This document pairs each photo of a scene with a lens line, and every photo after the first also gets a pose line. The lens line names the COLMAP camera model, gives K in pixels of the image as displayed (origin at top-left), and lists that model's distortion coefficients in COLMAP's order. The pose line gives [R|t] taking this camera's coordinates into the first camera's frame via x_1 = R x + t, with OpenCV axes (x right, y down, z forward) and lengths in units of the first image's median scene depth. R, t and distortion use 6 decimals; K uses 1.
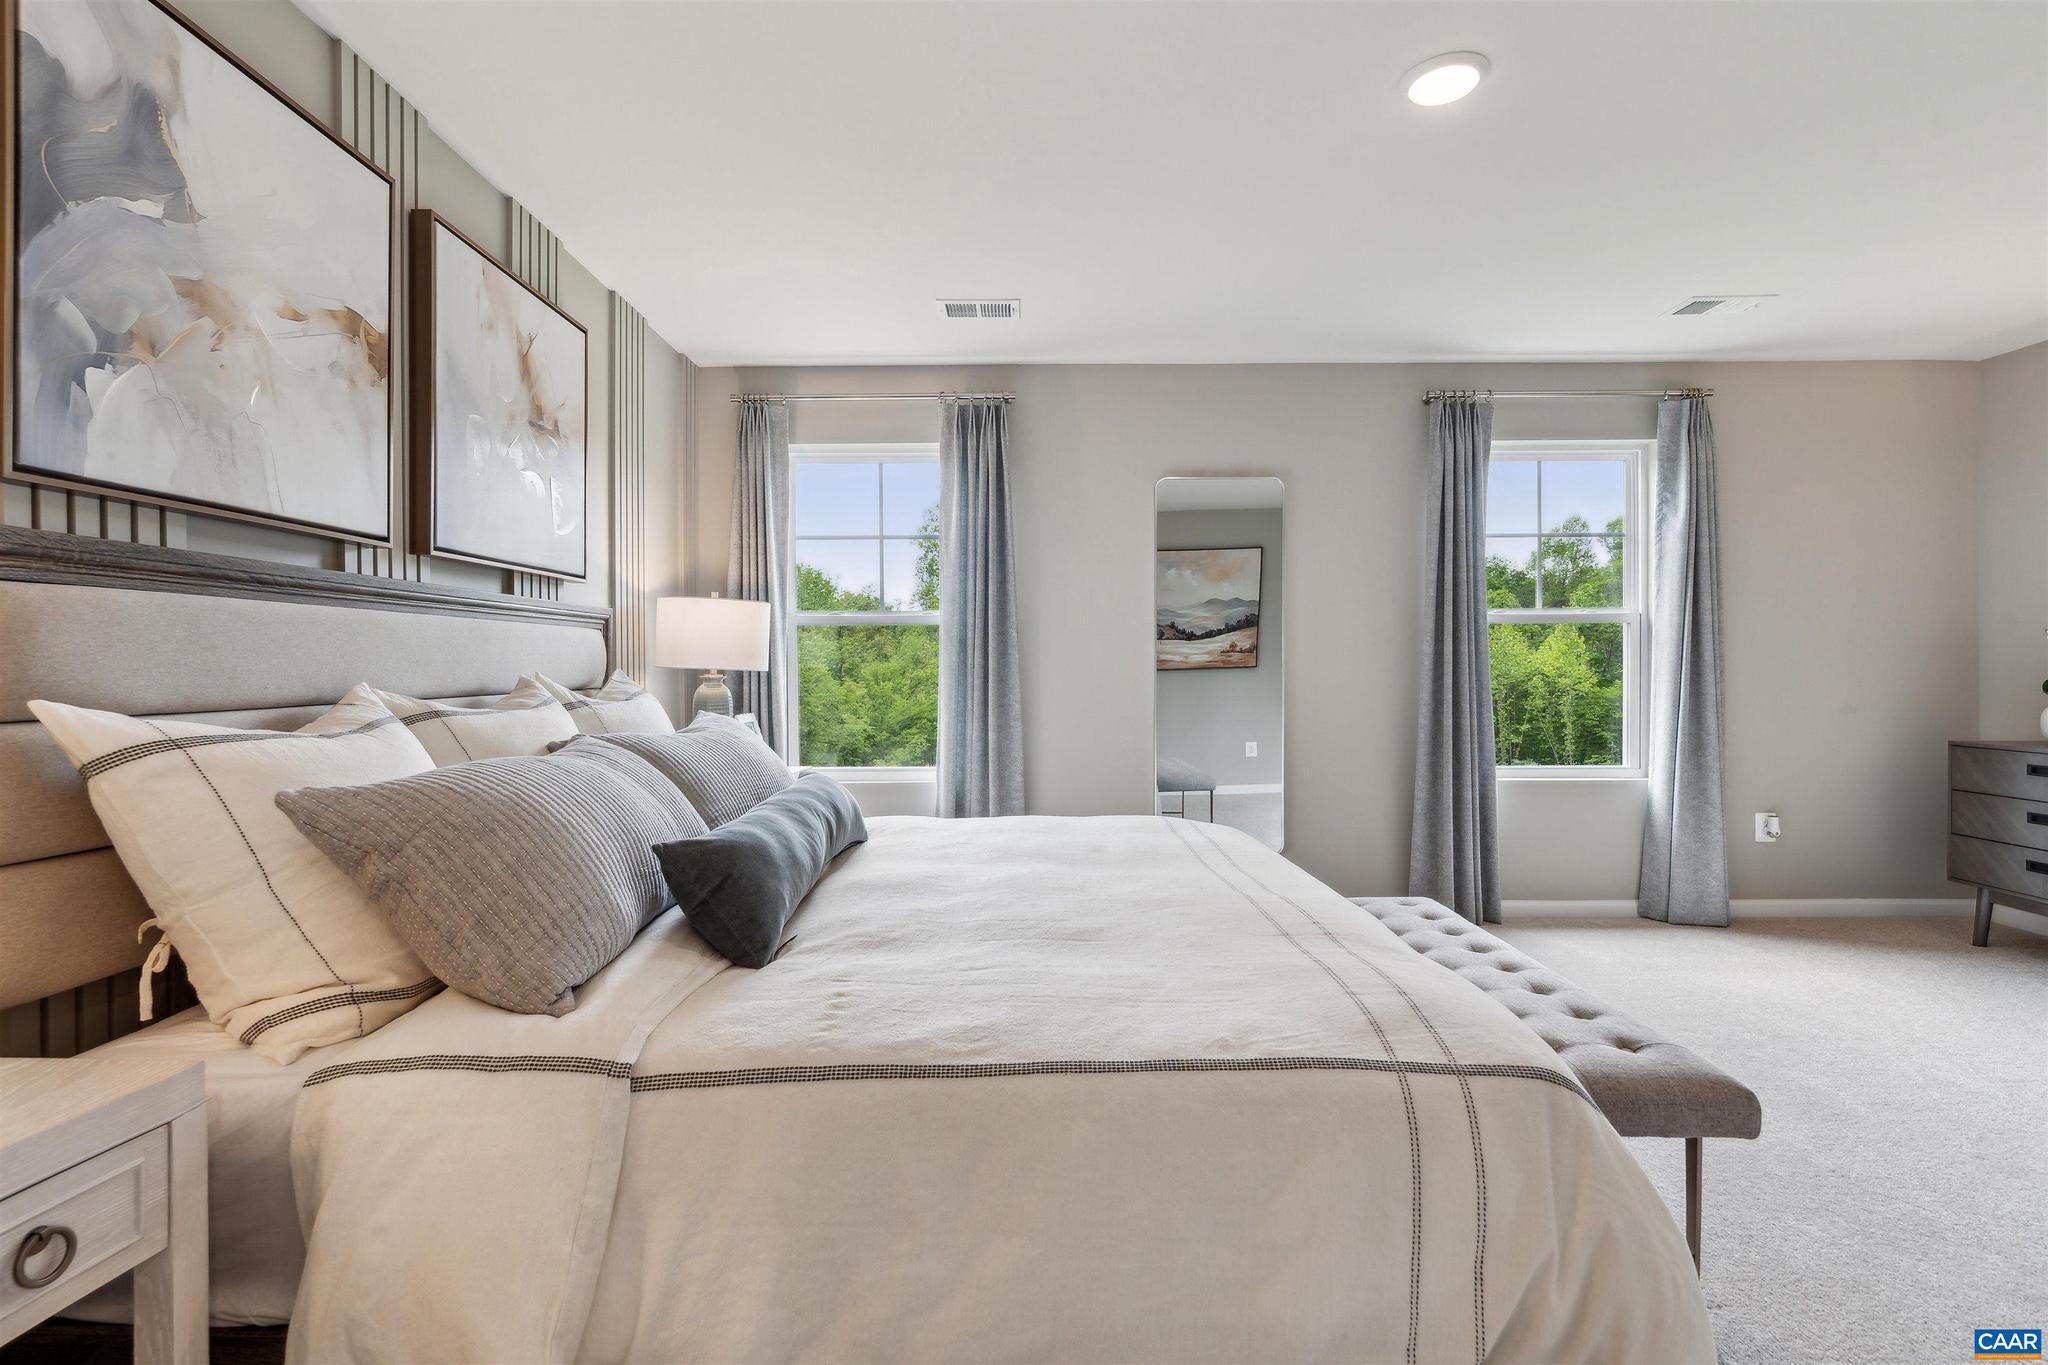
lens RADIAL K [[950.5, 0, 1020.2], [0, 950.5, 666.5], [0, 0, 1]] dist [-0.009747, 0.000842]
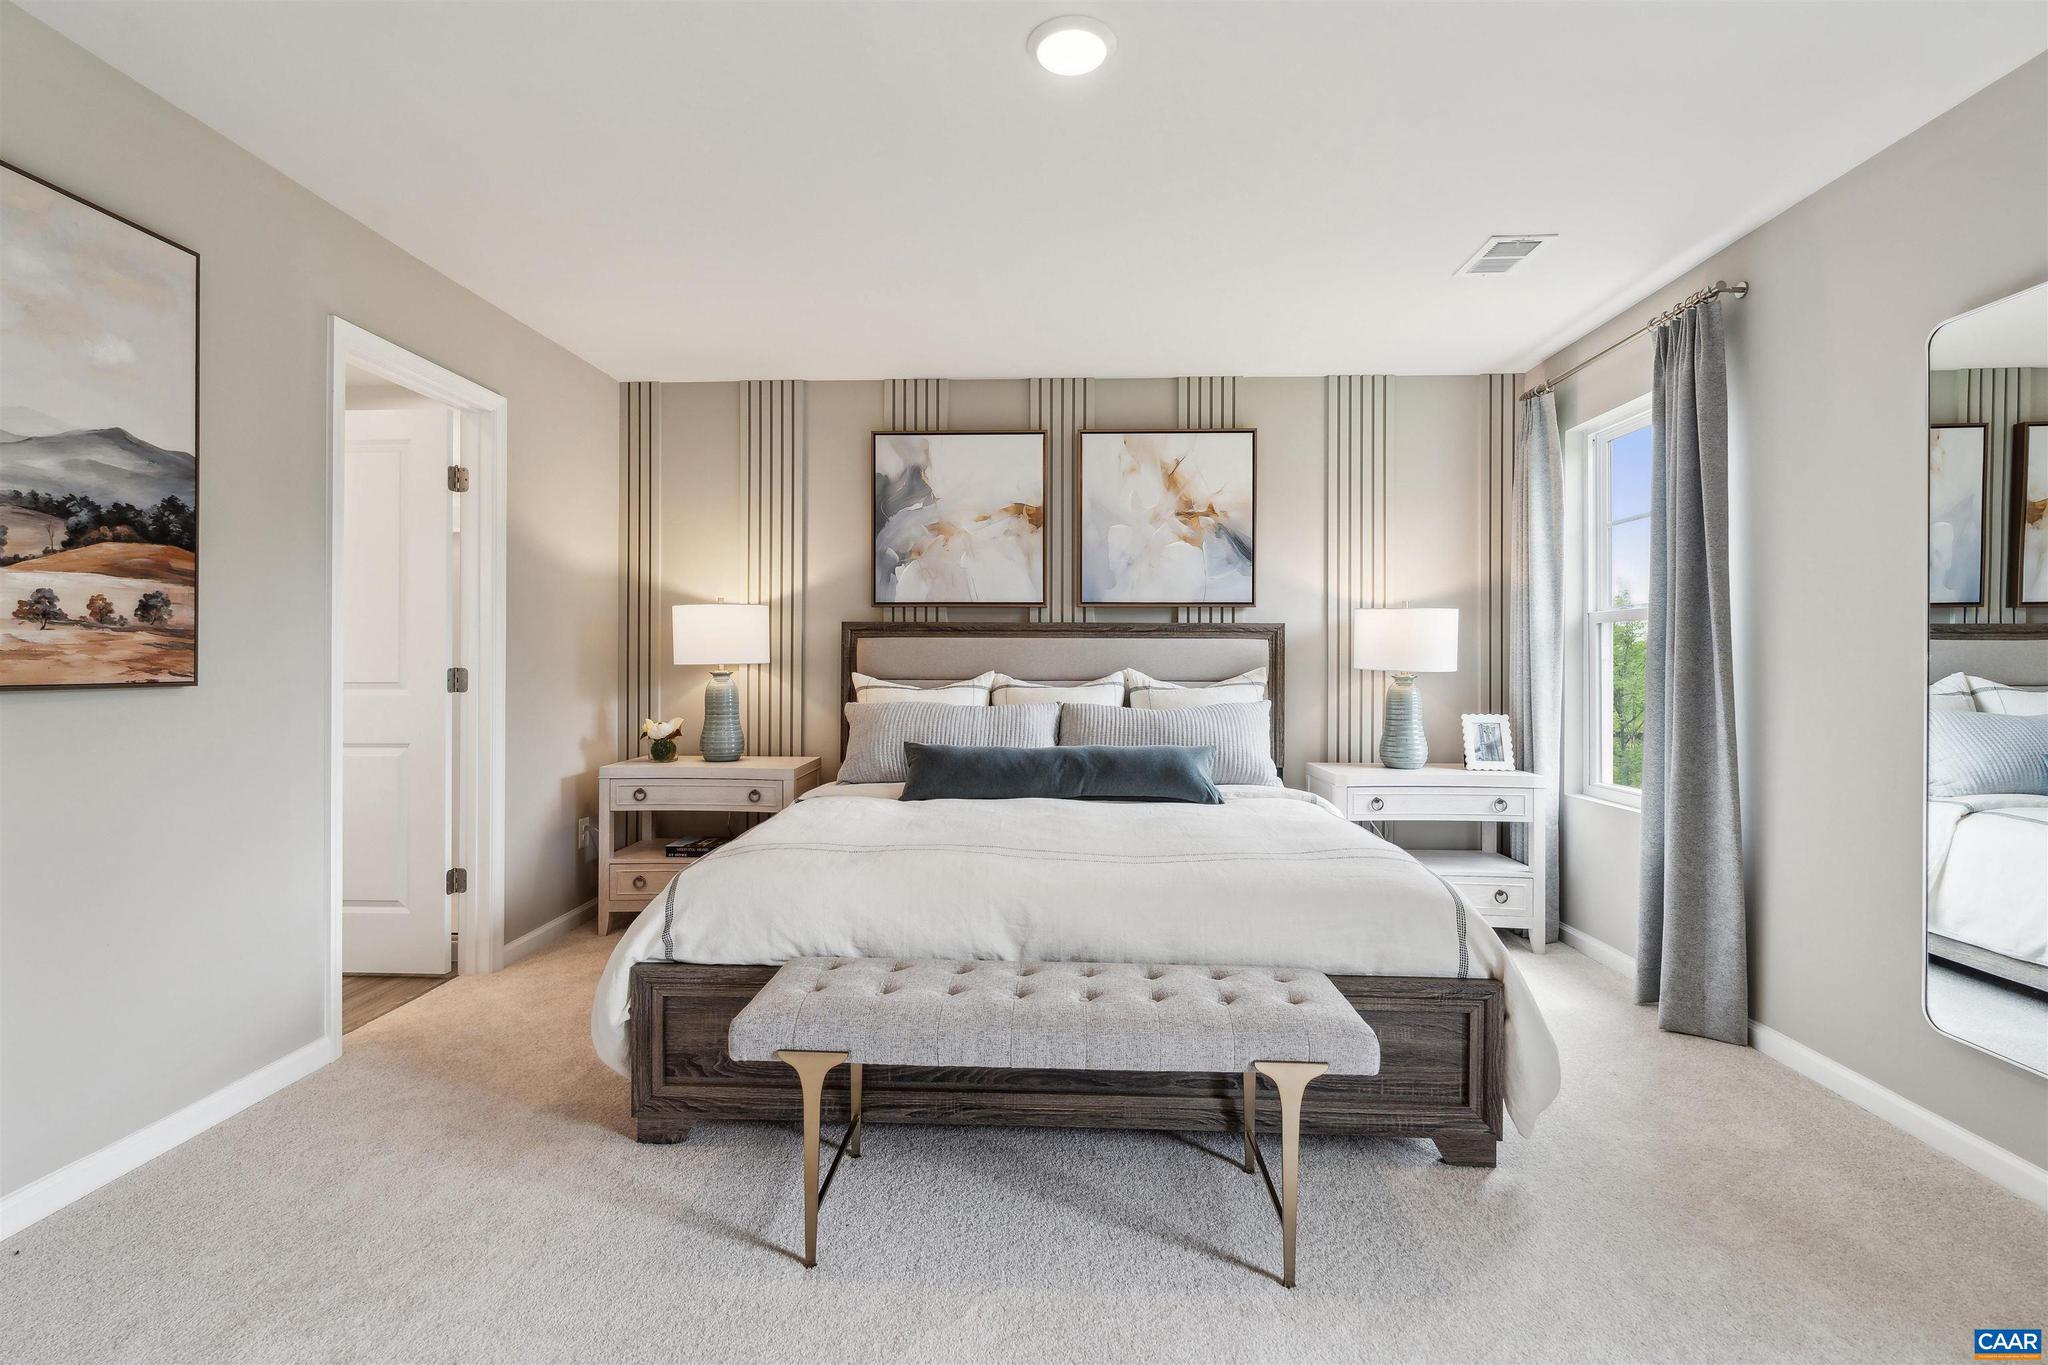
lens RADIAL K [[950.5, 0, 1025.7], [0, 950.5, 671.4], [0, 0, 1]] dist [-0.009747, 0.000842]
pose [[-0.040056, 0.017561, -0.999043, 0.872549], [-0.007789, 0.999810, 0.017887, -0.012247], [0.999167, 0.008498, -0.039912, 0.630532]]
